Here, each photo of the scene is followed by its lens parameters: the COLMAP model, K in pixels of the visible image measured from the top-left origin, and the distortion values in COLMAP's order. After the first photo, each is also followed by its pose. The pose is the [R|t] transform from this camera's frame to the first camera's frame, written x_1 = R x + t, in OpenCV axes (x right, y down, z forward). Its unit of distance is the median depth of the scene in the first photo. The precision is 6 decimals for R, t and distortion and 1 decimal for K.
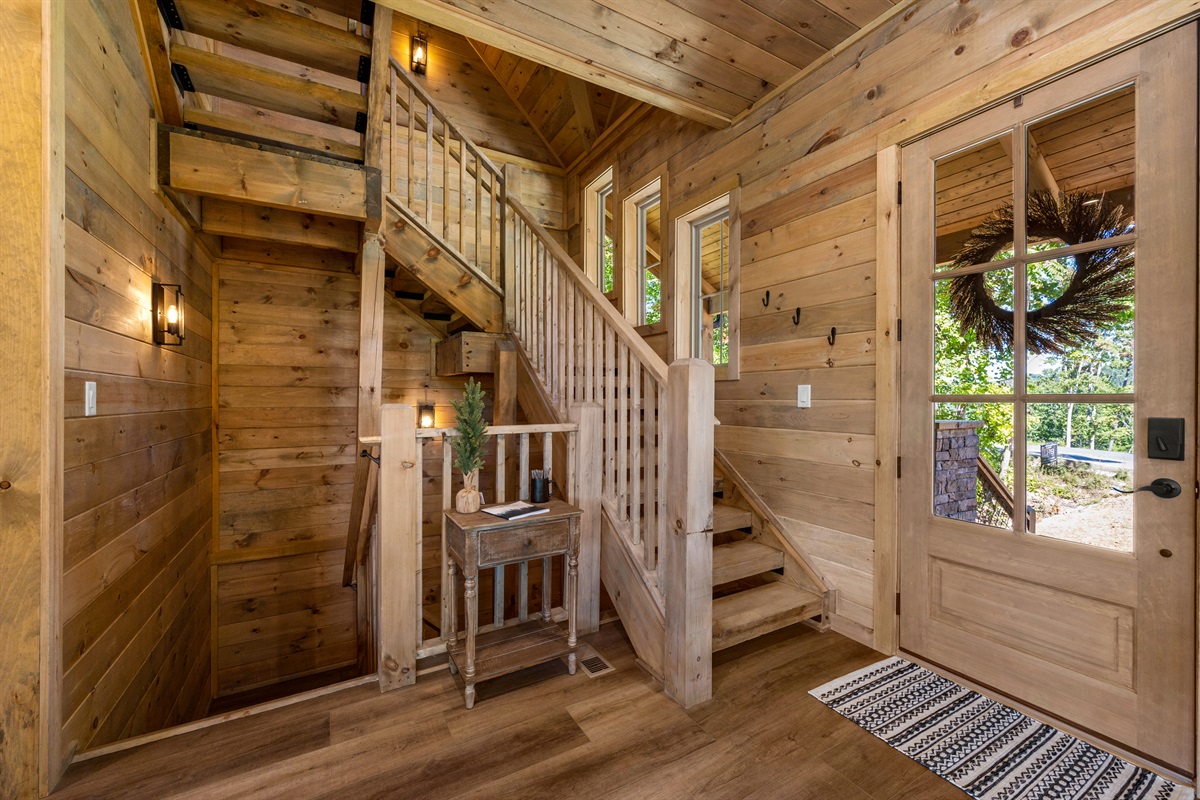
lens RADIAL K [[497.1, 0, 603.6], [0, 497.1, 399.1], [0, 0, 1]] dist [0.002734, 0.000083]
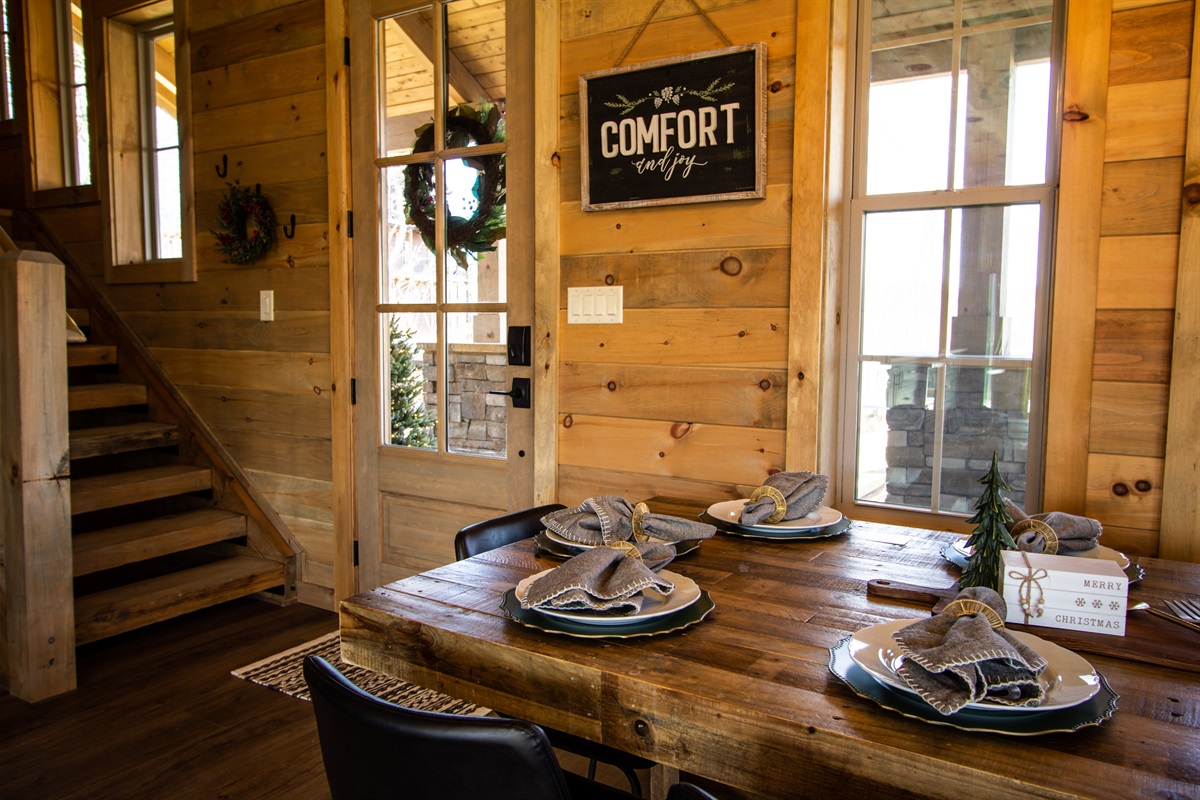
lens RADIAL K [[892.0, 0, 599.5], [0, 892.0, 398.3], [0, 0, 1]] dist [0.001842, 0.004377]
pose [[0.886955, -0.034765, 0.460545, 0.241447], [-0.005688, 0.996265, 0.086160, 0.015410], [-0.461821, -0.079040, 0.883445, -0.450068]]
